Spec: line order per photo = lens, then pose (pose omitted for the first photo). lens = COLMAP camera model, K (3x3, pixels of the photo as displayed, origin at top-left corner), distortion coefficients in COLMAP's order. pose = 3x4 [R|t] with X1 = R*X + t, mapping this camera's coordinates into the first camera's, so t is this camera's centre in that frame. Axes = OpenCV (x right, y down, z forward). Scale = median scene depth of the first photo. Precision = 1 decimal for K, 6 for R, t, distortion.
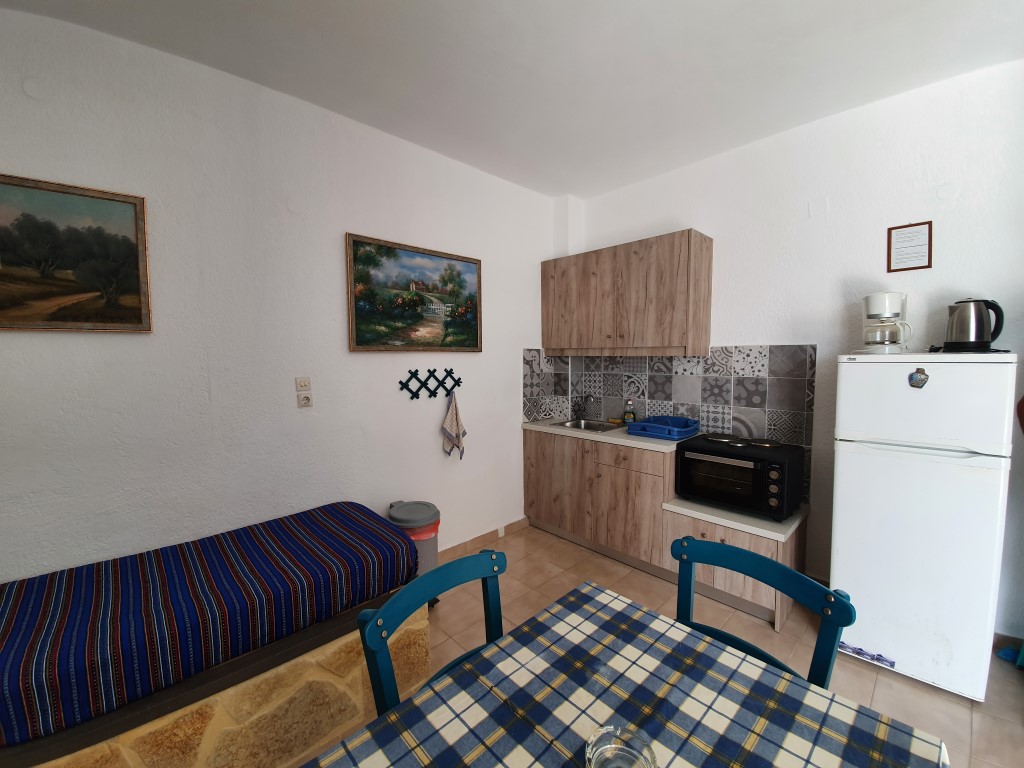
lens RADIAL K [[397.3, 0, 512.0], [0, 397.3, 384.0], [0, 0, 1]] dist [0.011623, -0.017028]
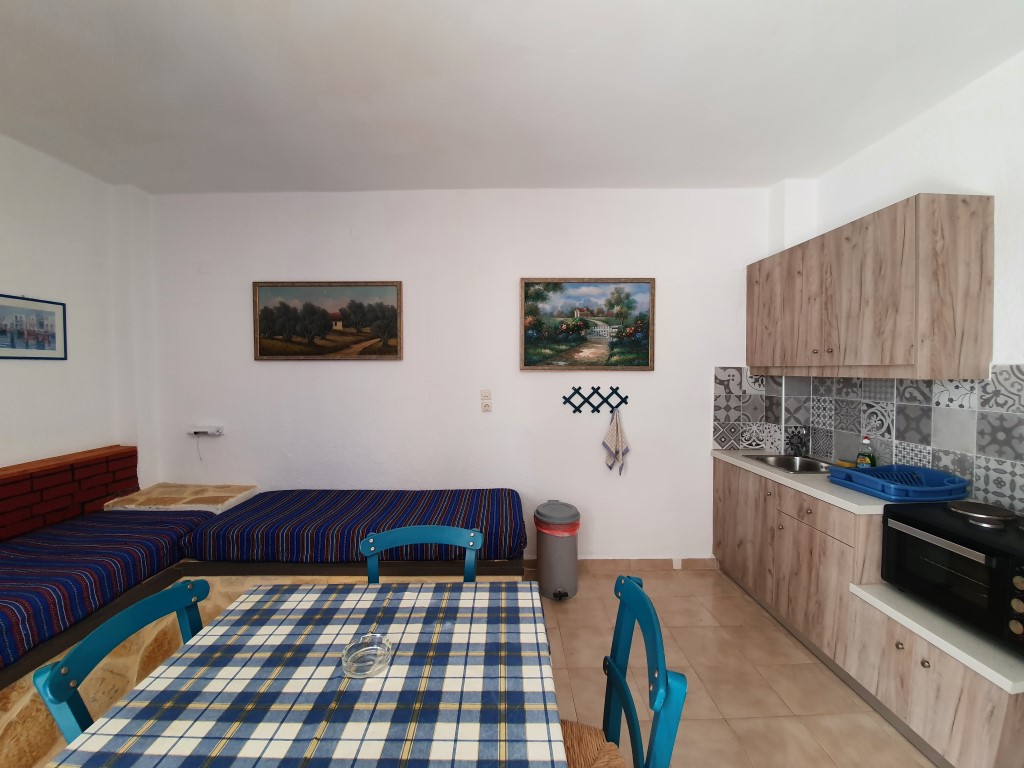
lens RADIAL K [[397.3, 0, 512.0], [0, 397.3, 384.0], [0, 0, 1]] dist [0.011623, -0.017028]
pose [[0.740544, 0.027614, -0.671440, 0.346294], [-0.050608, 0.998610, -0.014747, -0.016210], [0.670100, 0.044901, 0.740912, 0.040223]]
